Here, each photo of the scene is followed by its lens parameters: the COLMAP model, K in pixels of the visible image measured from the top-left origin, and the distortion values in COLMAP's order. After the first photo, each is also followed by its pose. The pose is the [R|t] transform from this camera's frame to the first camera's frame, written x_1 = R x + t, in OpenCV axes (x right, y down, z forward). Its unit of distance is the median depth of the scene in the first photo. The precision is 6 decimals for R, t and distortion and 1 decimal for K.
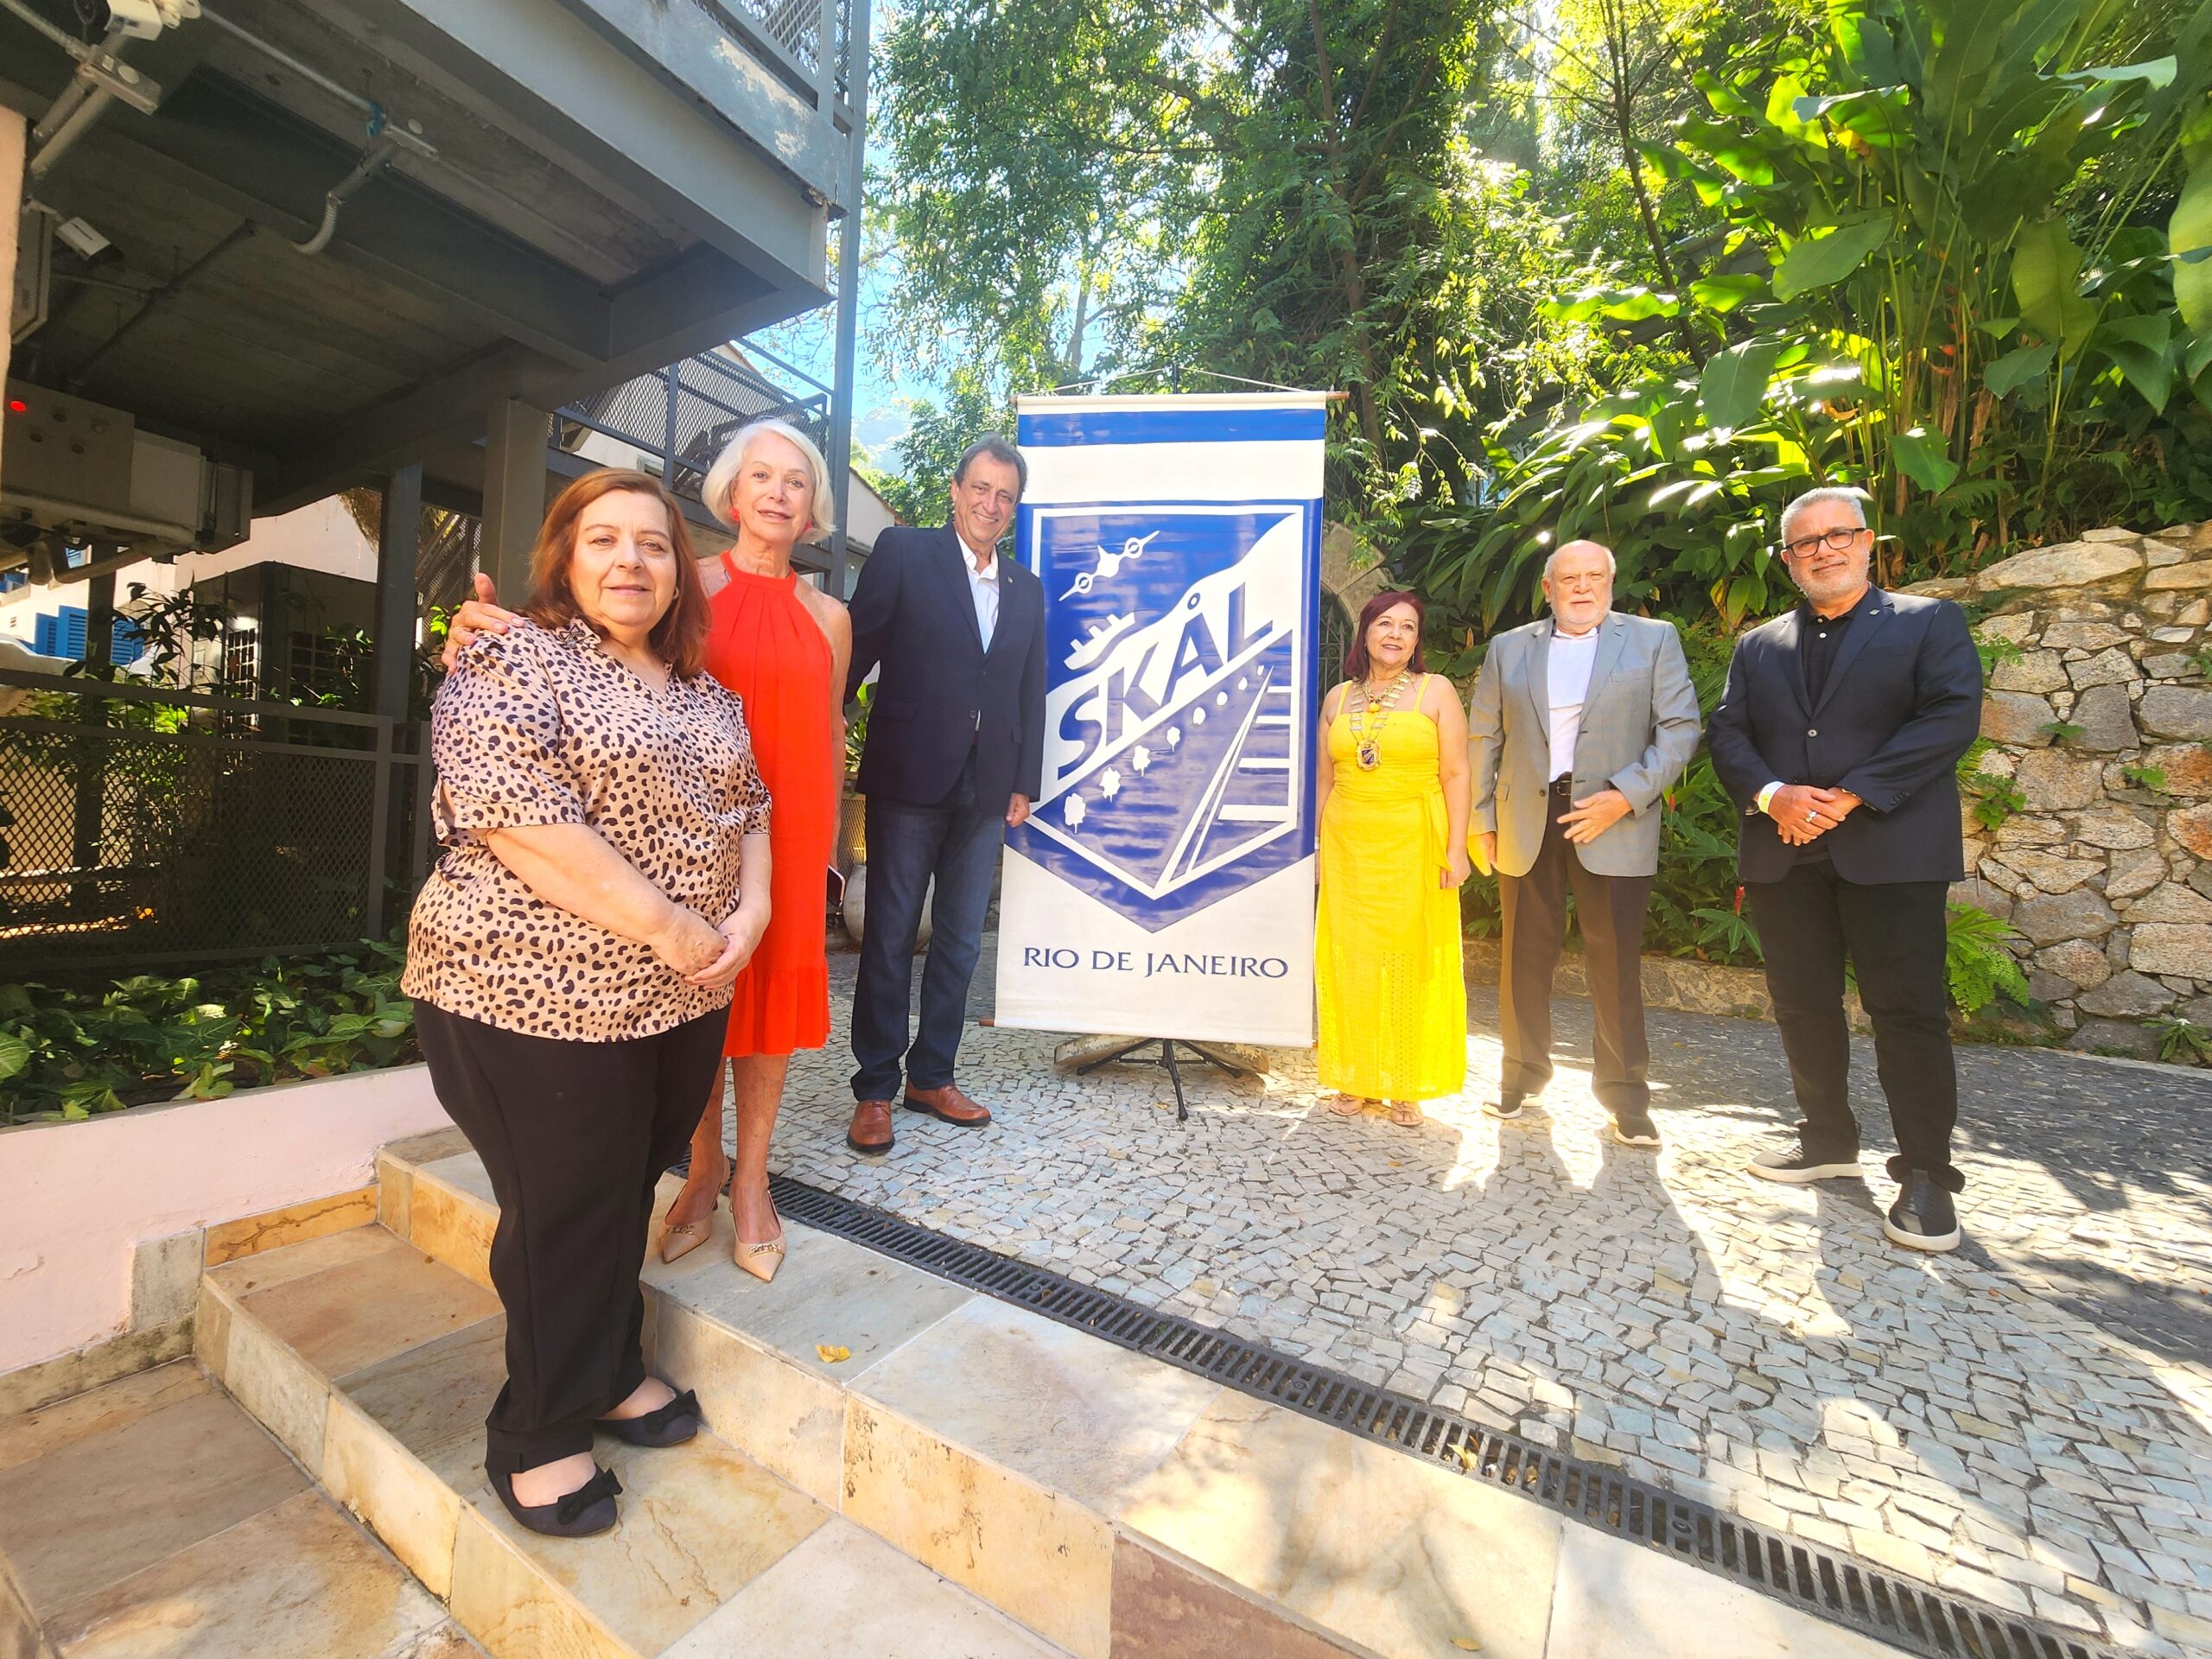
lens RADIAL K [[907.0, 0, 1107.1], [0, 907.0, 787.0], [0, 0, 1]] dist [0.002535, 0.000151]
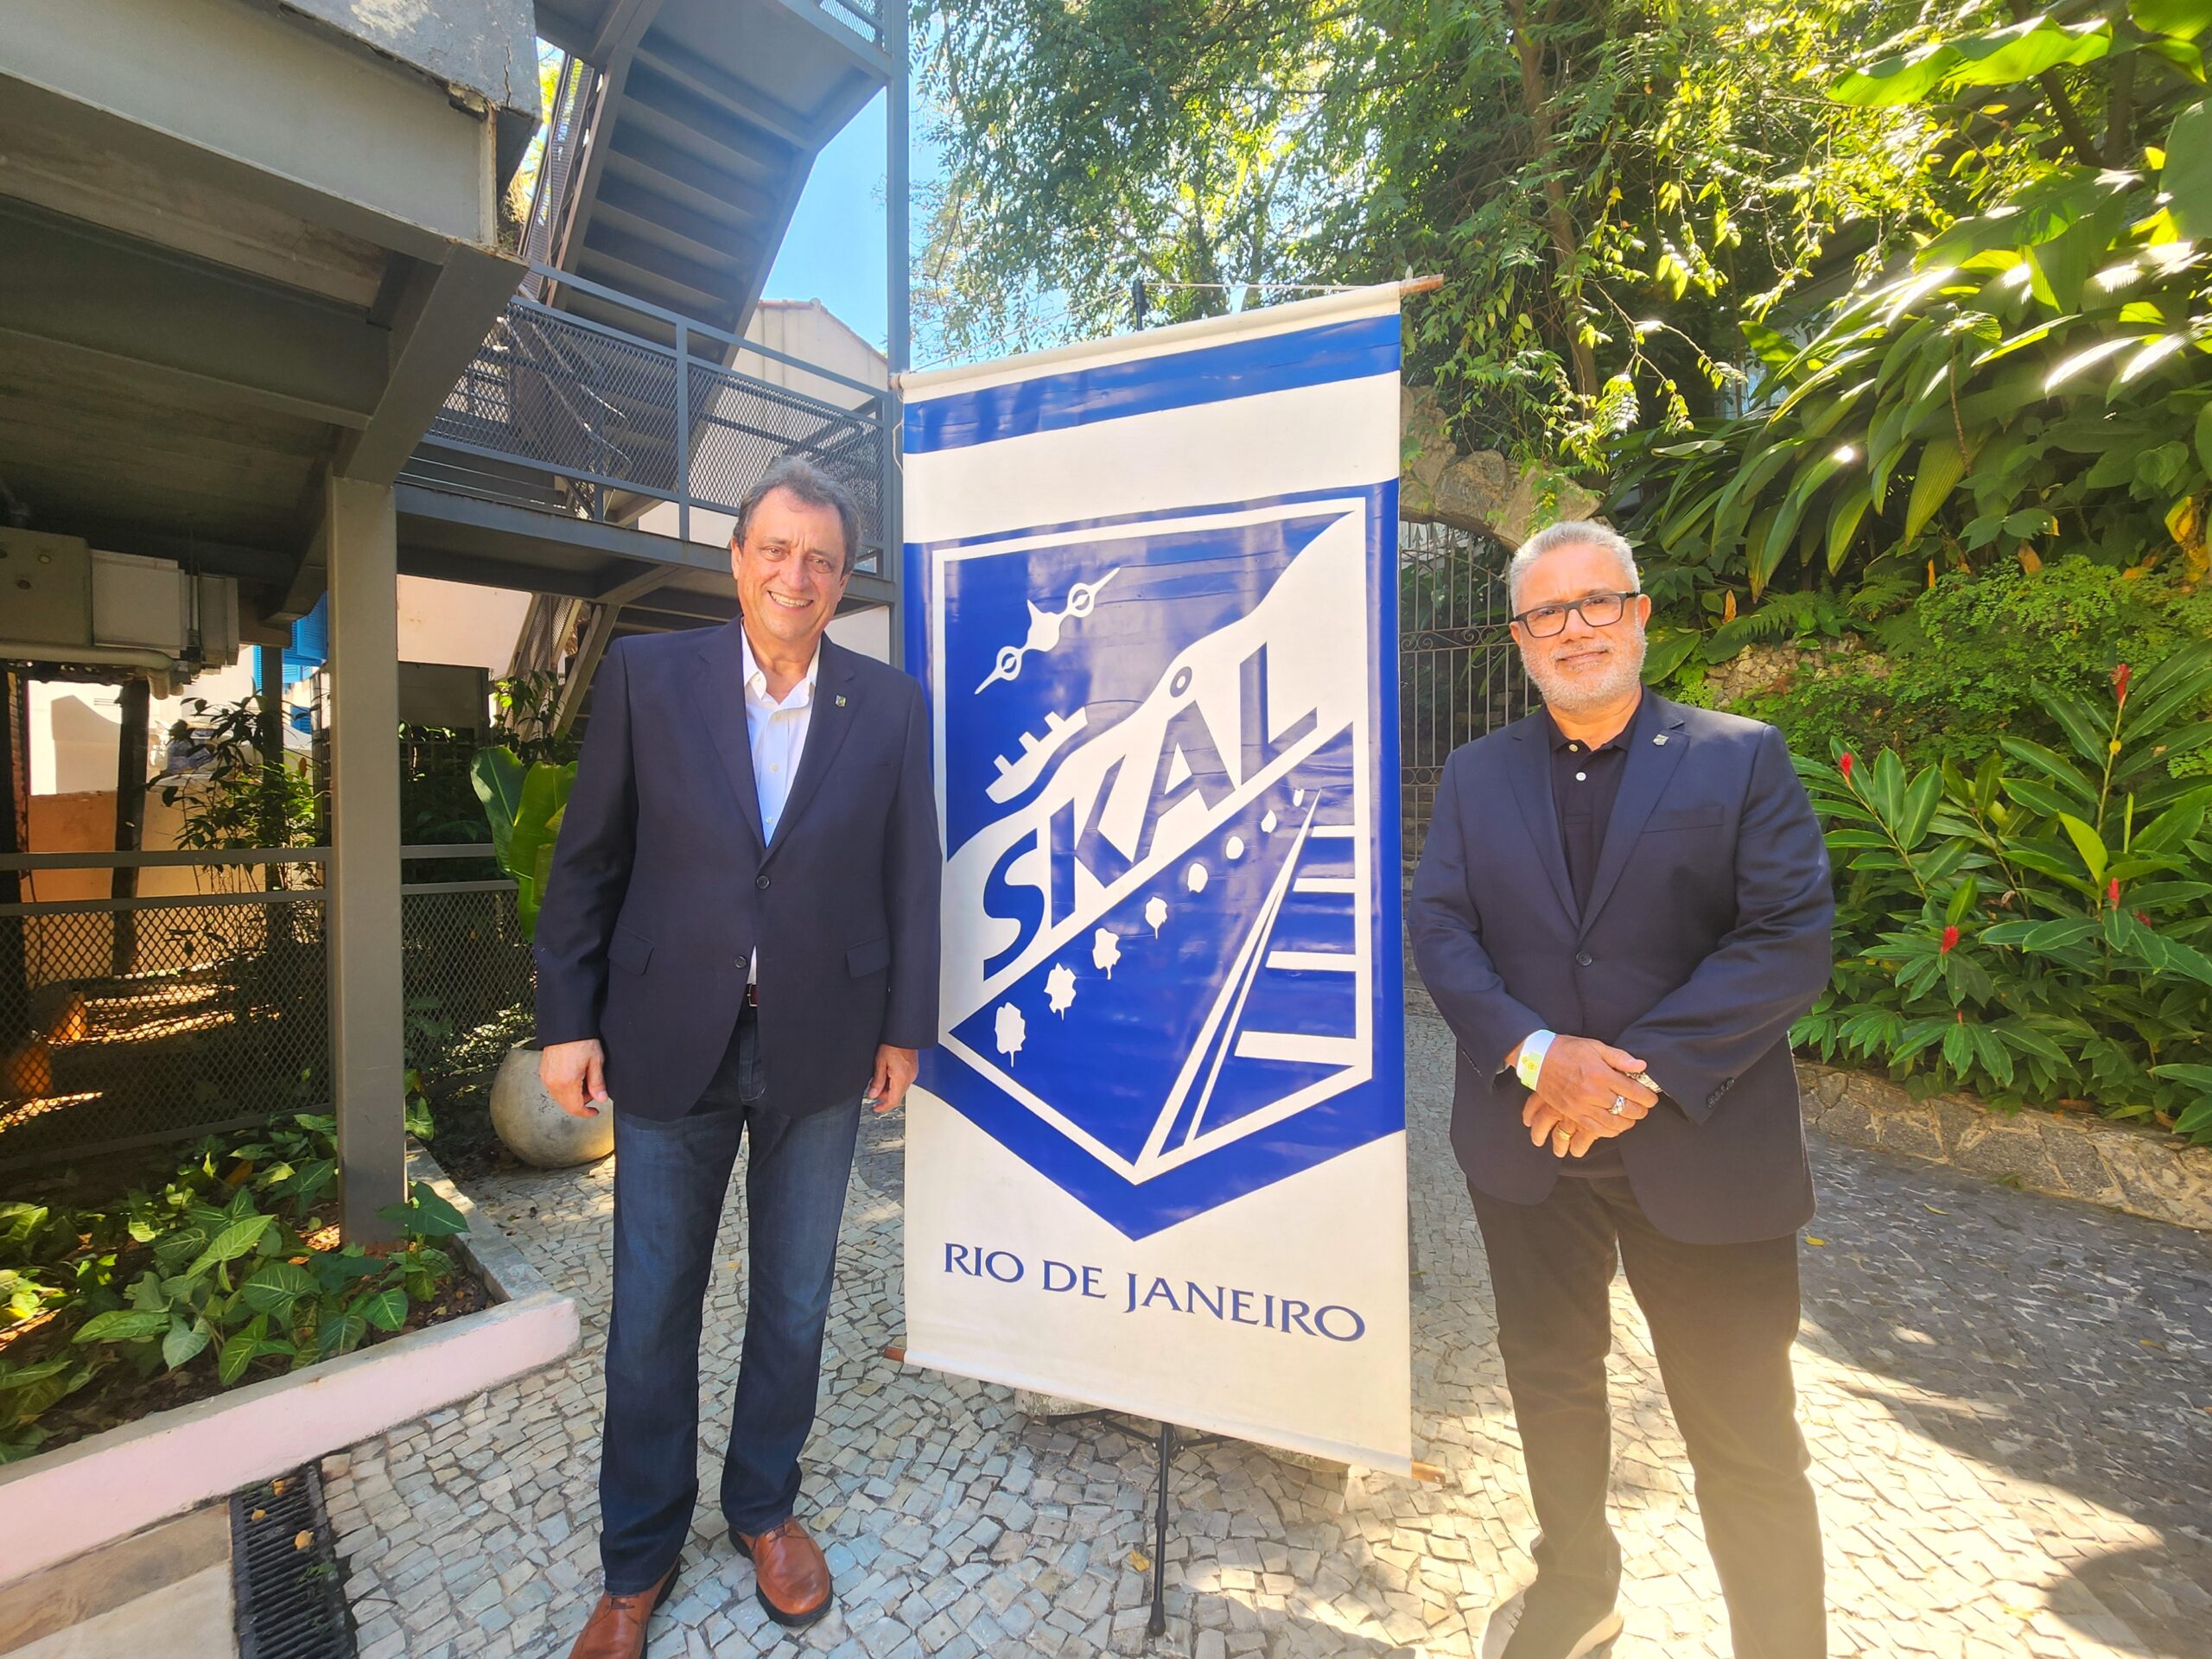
lens RADIAL K [[898.3, 0, 1114.8], [0, 898.3, 791.8], [0, 0, 1]] dist [-0.002683, -0.000404]
pose [[0.971908, -0.044005, -0.231212, 0.113573], [0.053988, 0.997855, 0.037024, -0.096577], [0.229087, -0.048466, 0.972199, 0.257292]]
